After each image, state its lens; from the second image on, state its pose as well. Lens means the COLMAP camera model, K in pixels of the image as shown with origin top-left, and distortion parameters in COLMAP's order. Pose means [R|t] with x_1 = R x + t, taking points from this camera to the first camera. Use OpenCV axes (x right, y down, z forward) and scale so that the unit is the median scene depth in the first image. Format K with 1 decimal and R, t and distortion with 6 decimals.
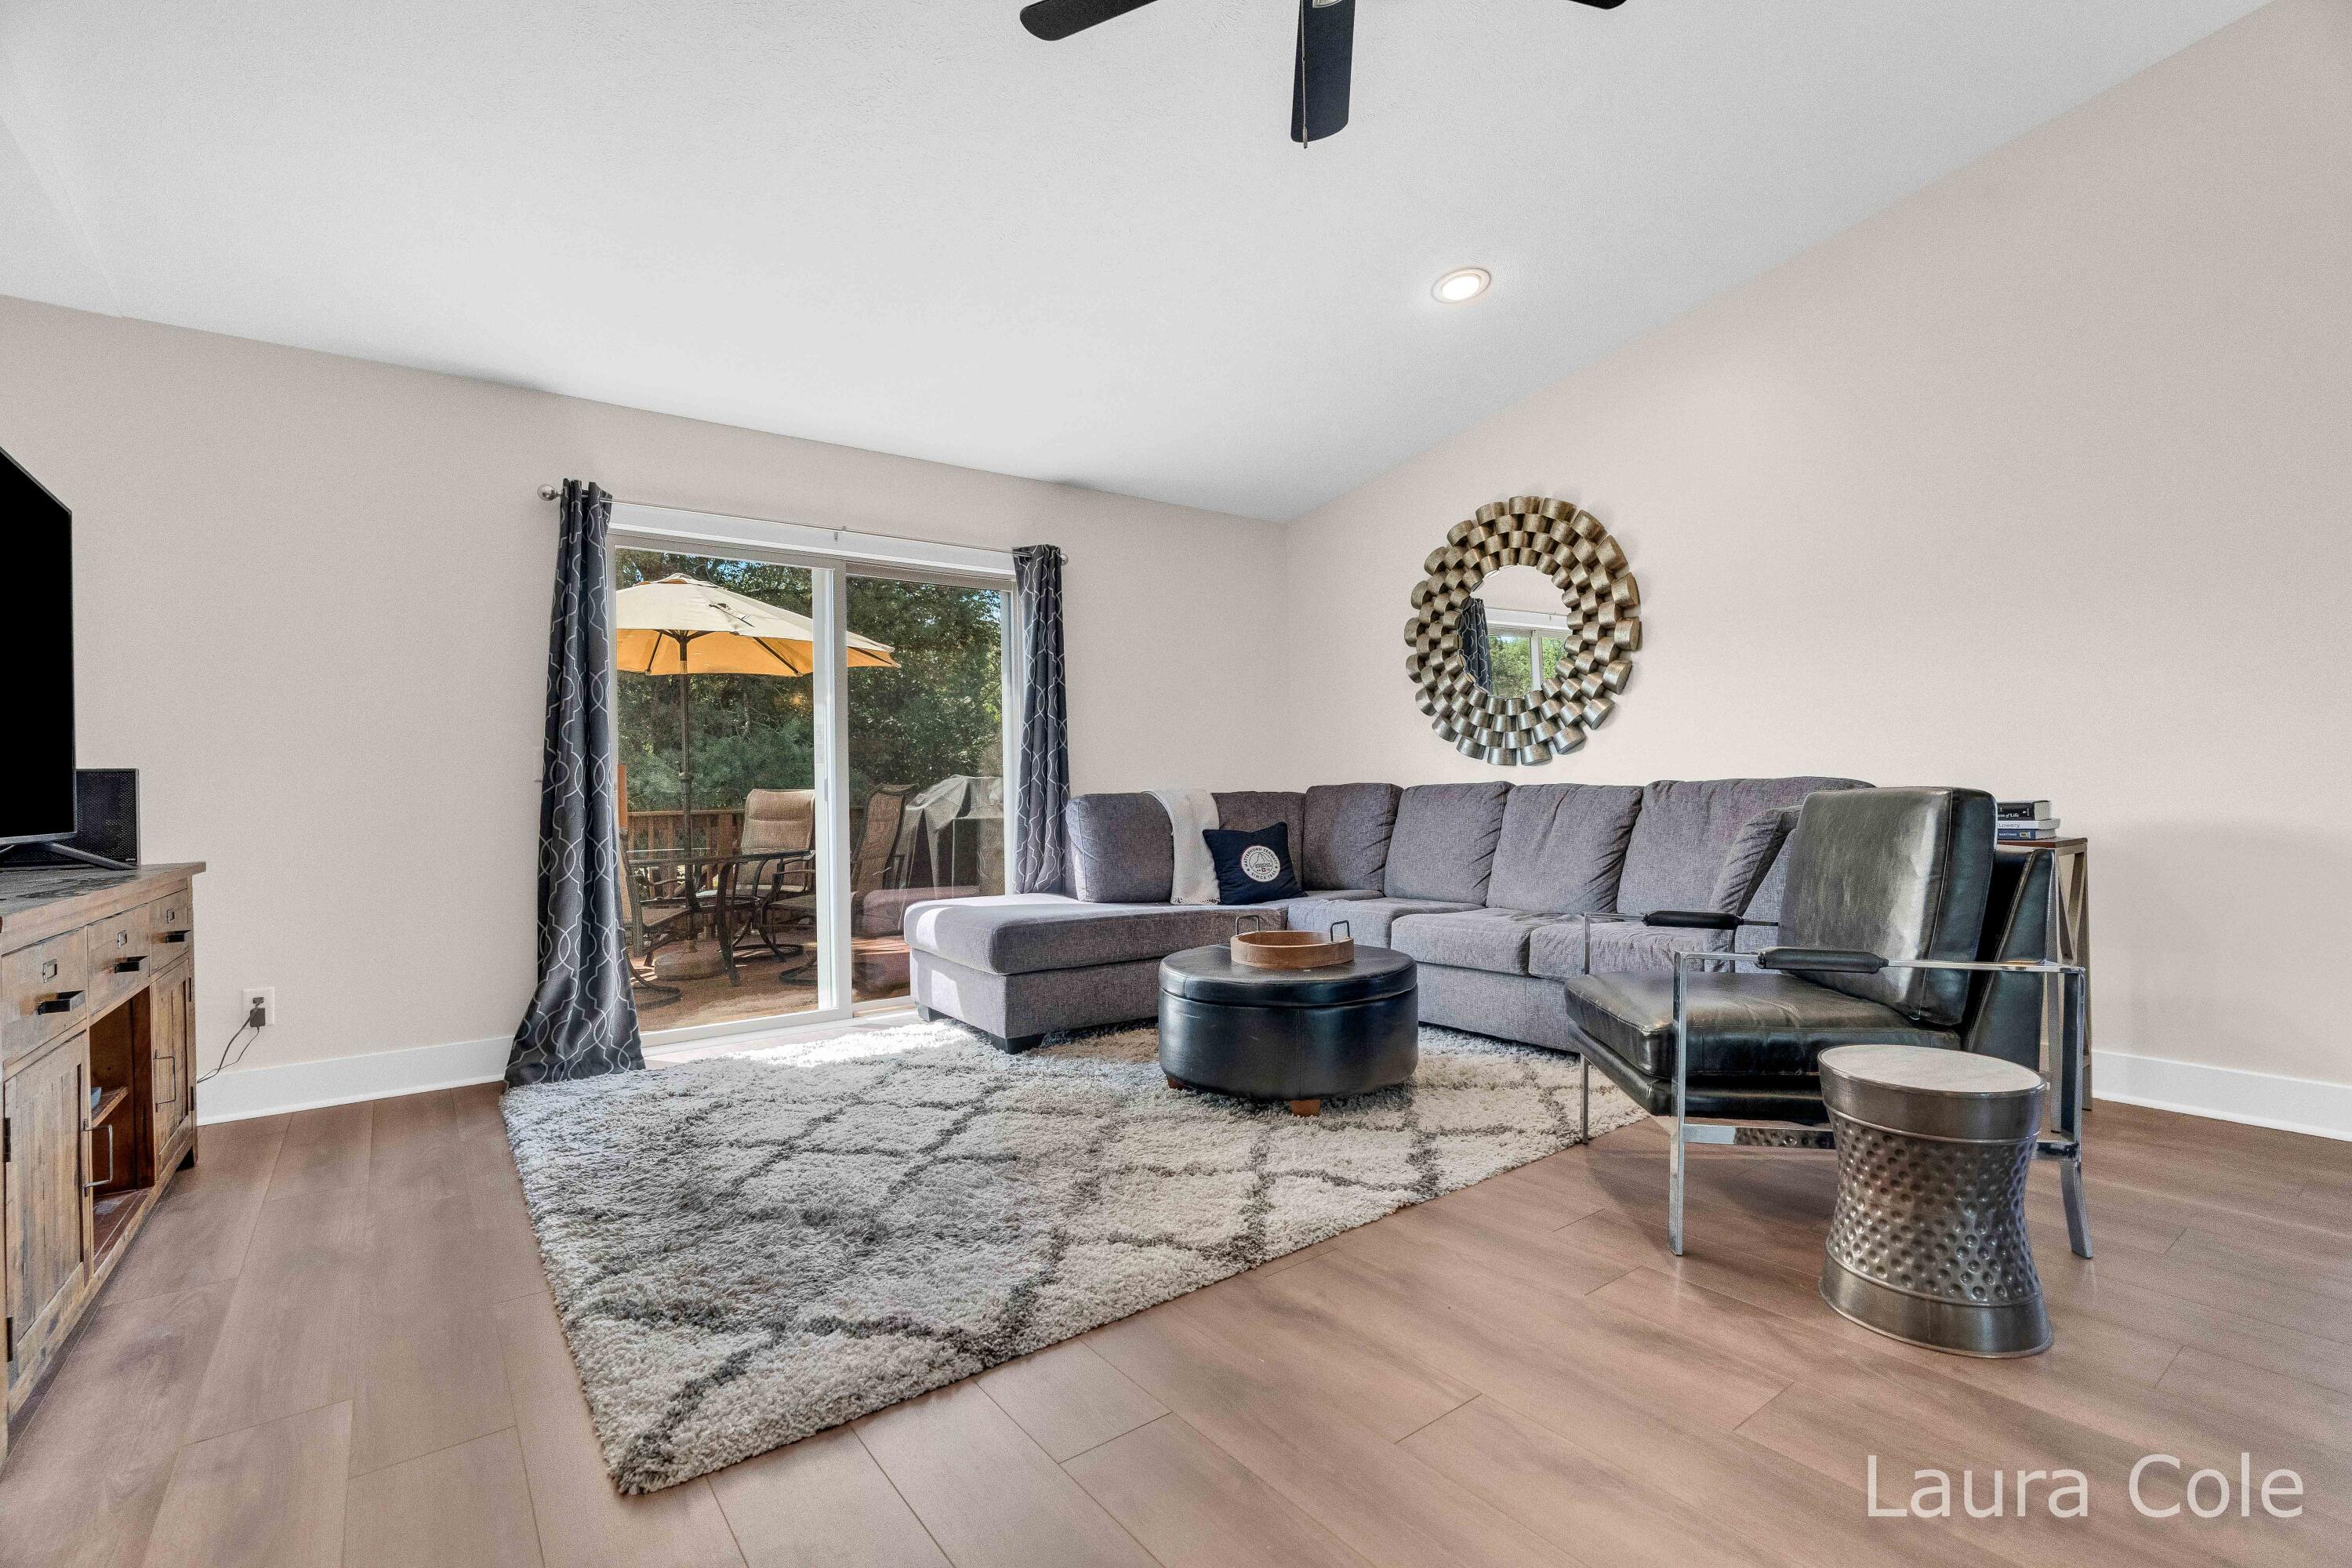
lens RADIAL K [[1058.3, 0, 1172.5], [0, 1058.3, 792.7], [0, 0, 1]] dist [-0.007914, 0.002340]
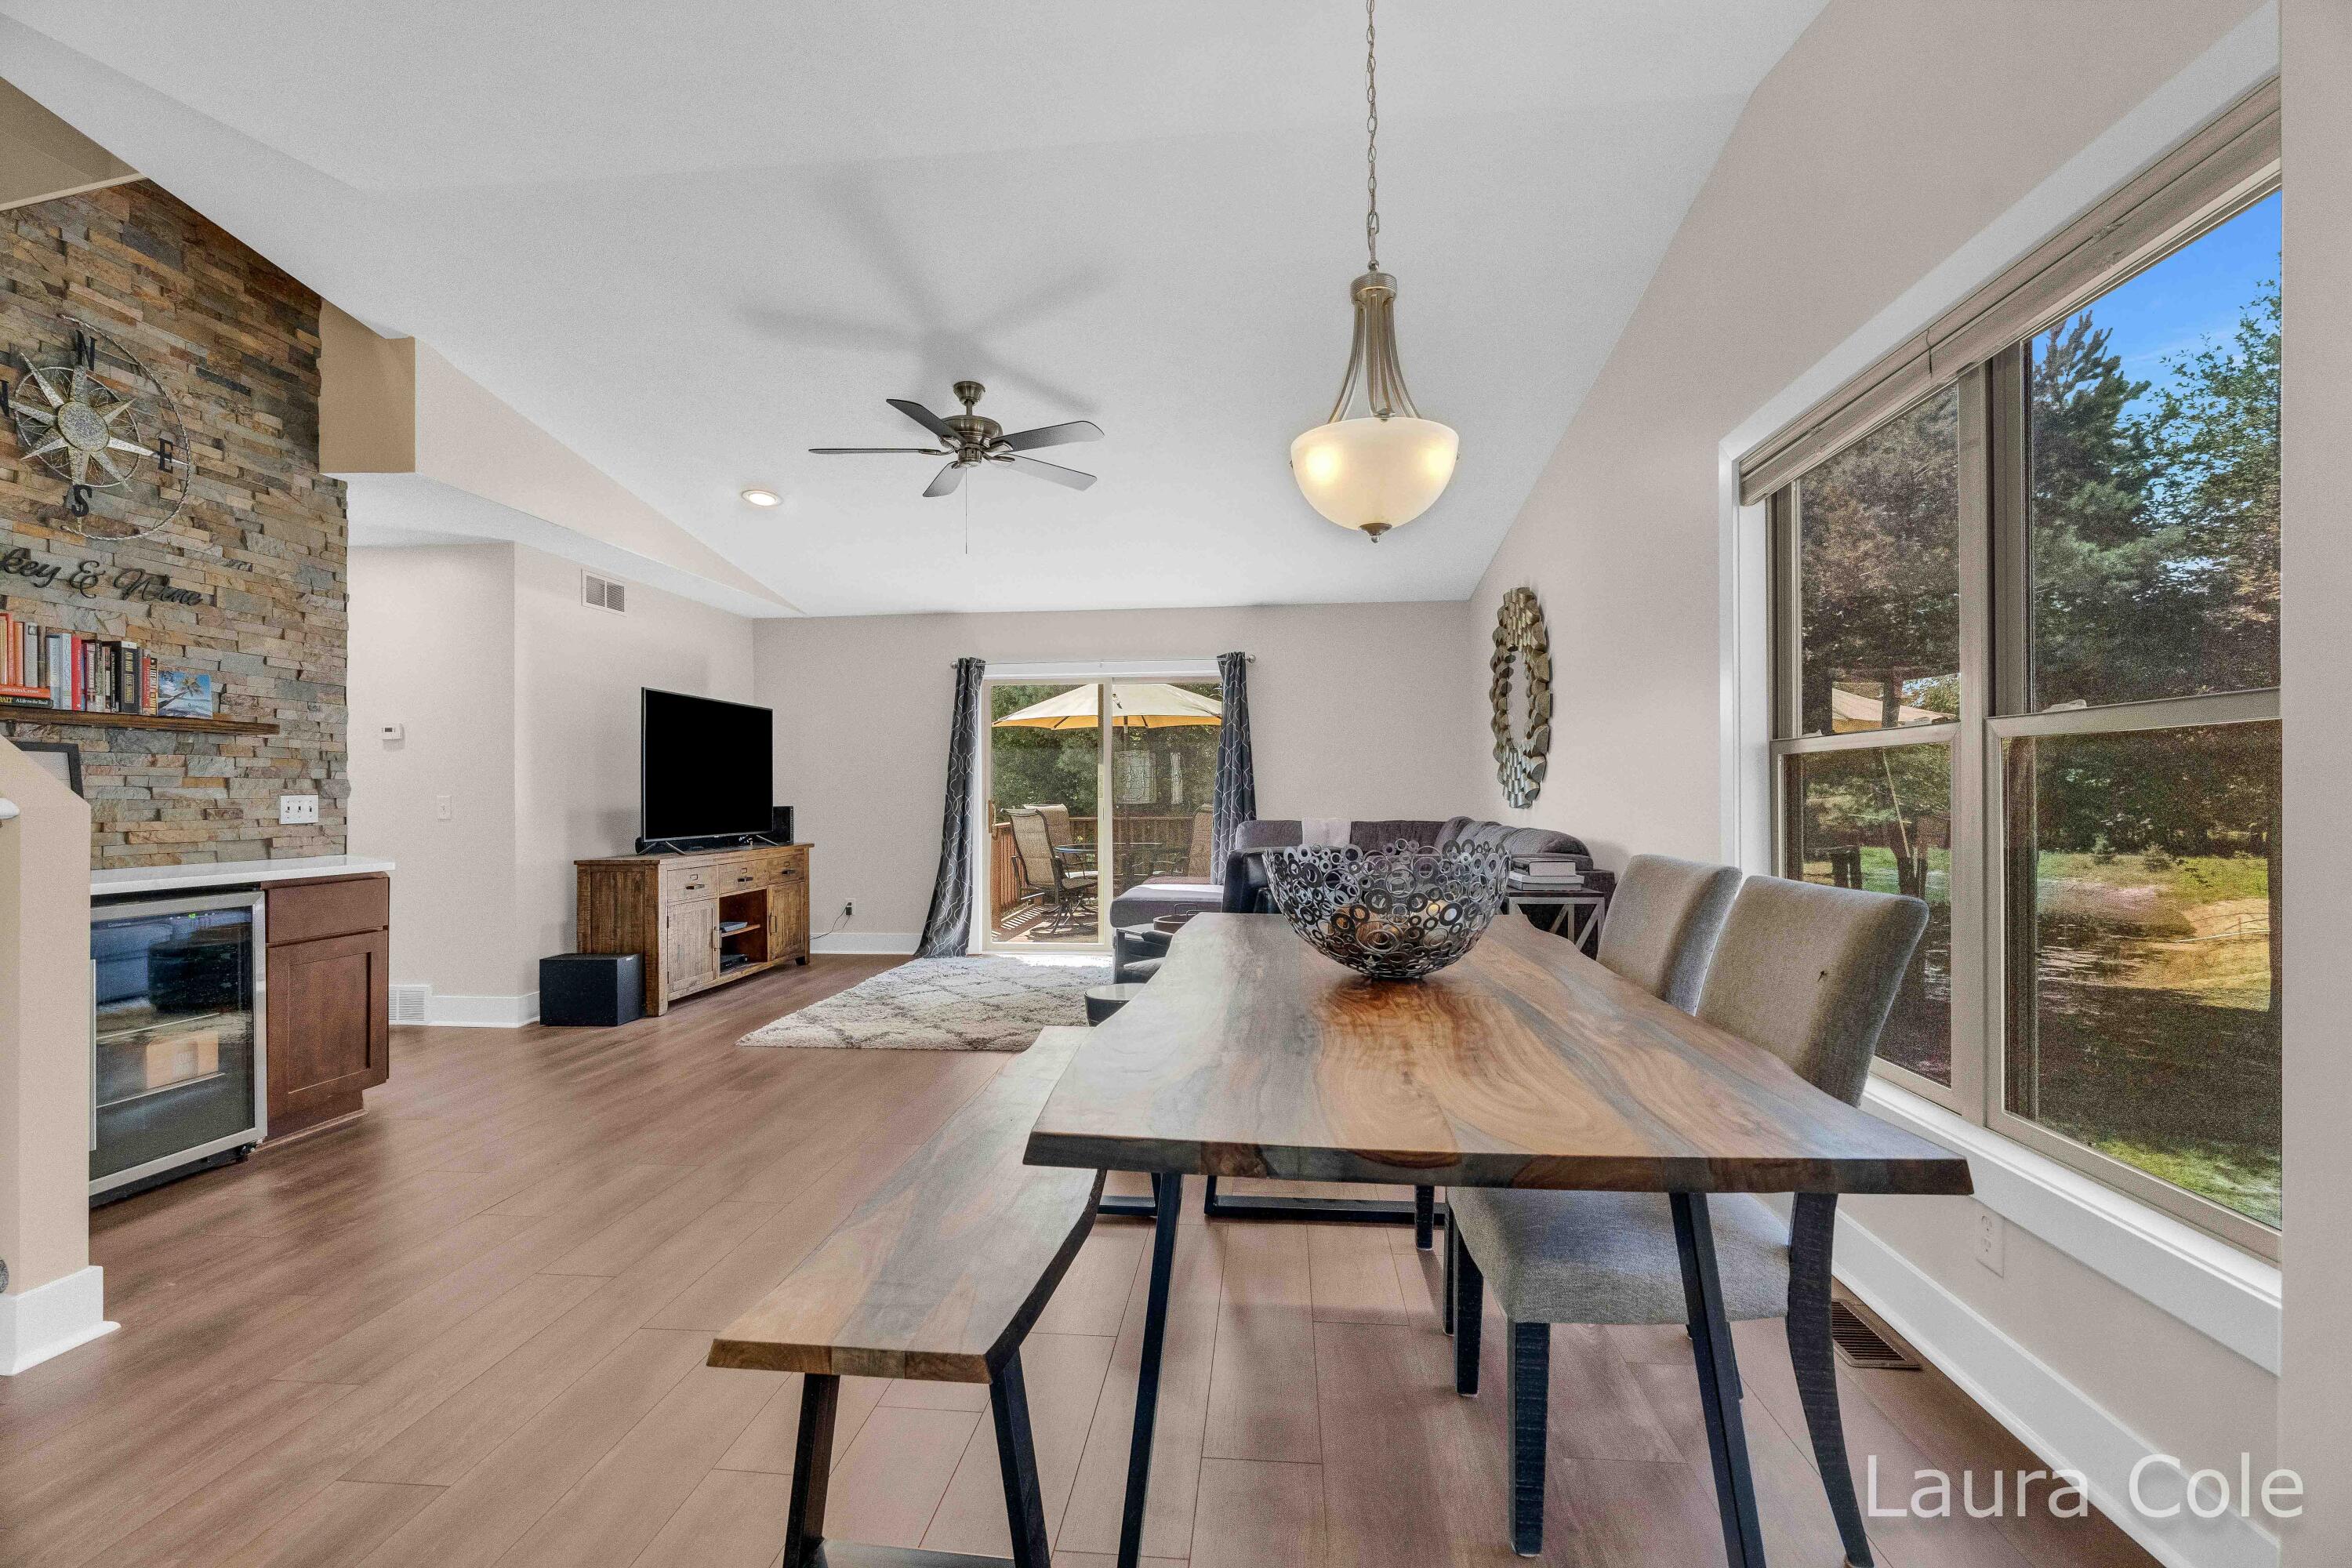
lens RADIAL K [[1058.3, 0, 1171.0], [0, 1058.3, 791.5], [0, 0, 1]] dist [-0.007914, 0.002340]
pose [[0.739779, 0.012627, -0.672731, 0.924406], [-0.007882, 0.999918, 0.010101, -0.059384], [0.672803, -0.002170, 0.739818, -0.181411]]
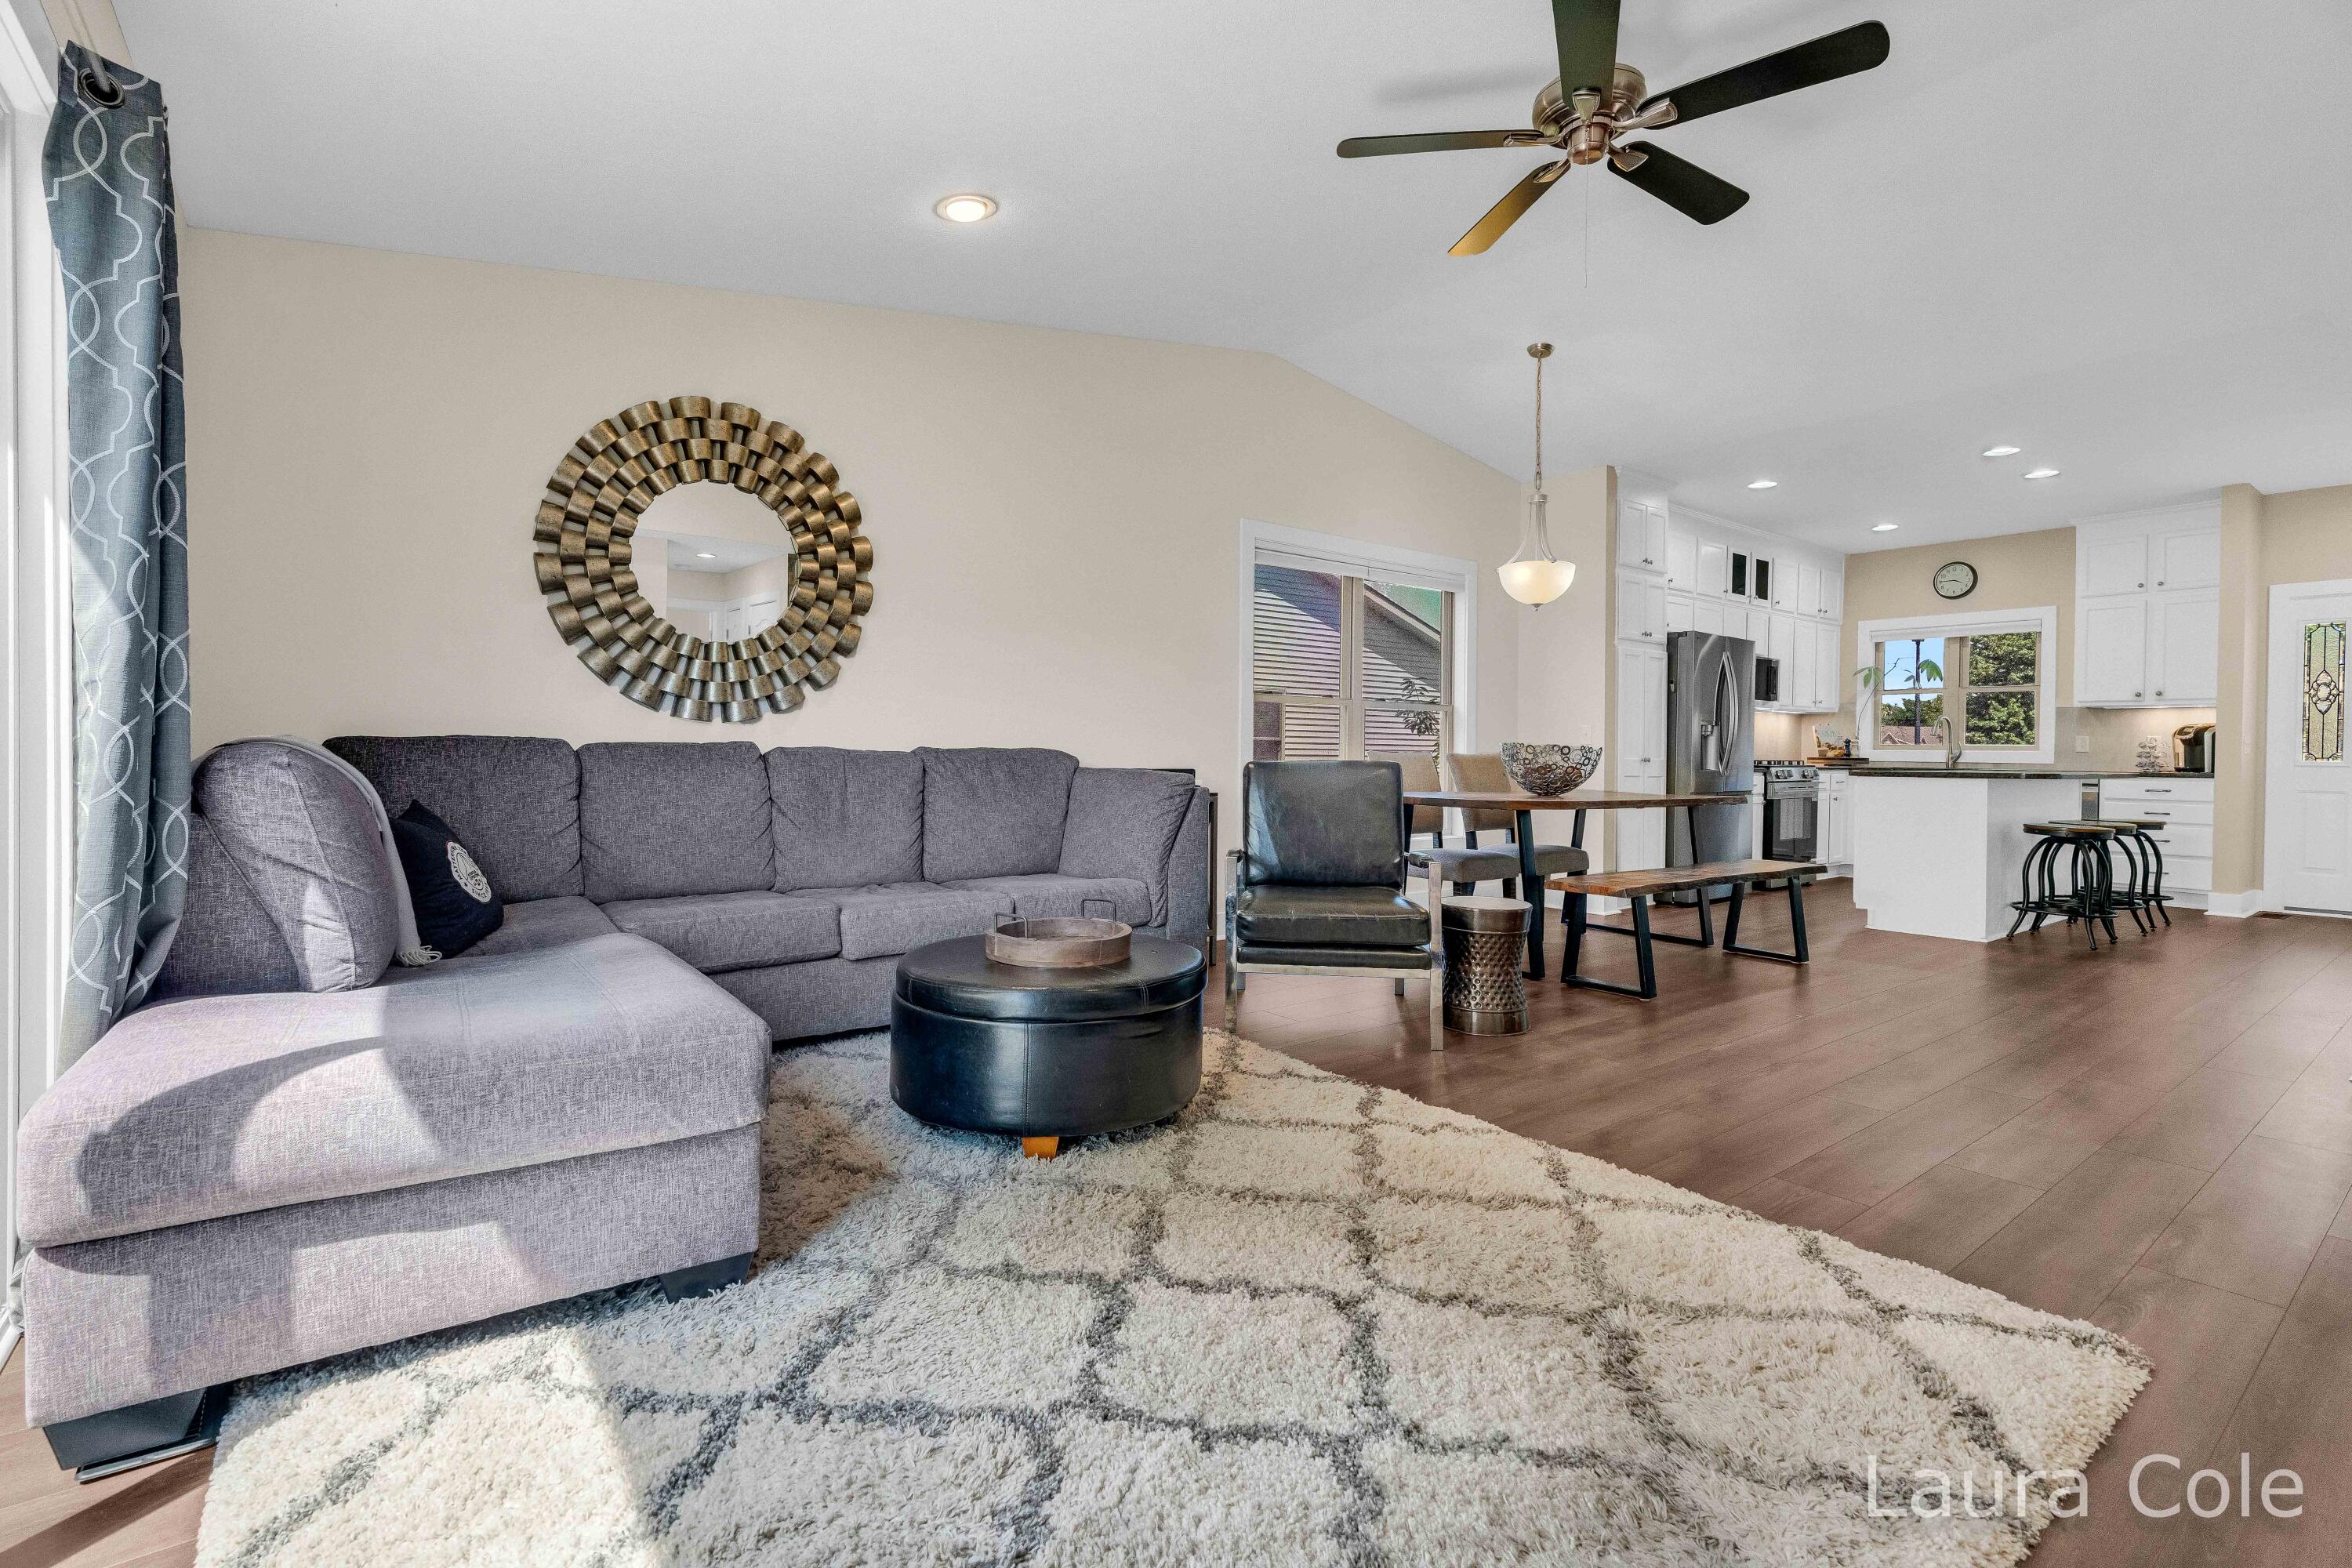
lens RADIAL K [[1058.3, 0, 1188.9], [0, 1058.3, 767.3], [0, 0, 1]] dist [-0.007914, 0.002340]
pose [[-0.020828, 0.000718, 0.999783, -0.561685], [-0.013409, 0.999910, -0.000997, 0.006472], [-0.999693, -0.013427, -0.020817, 0.706990]]
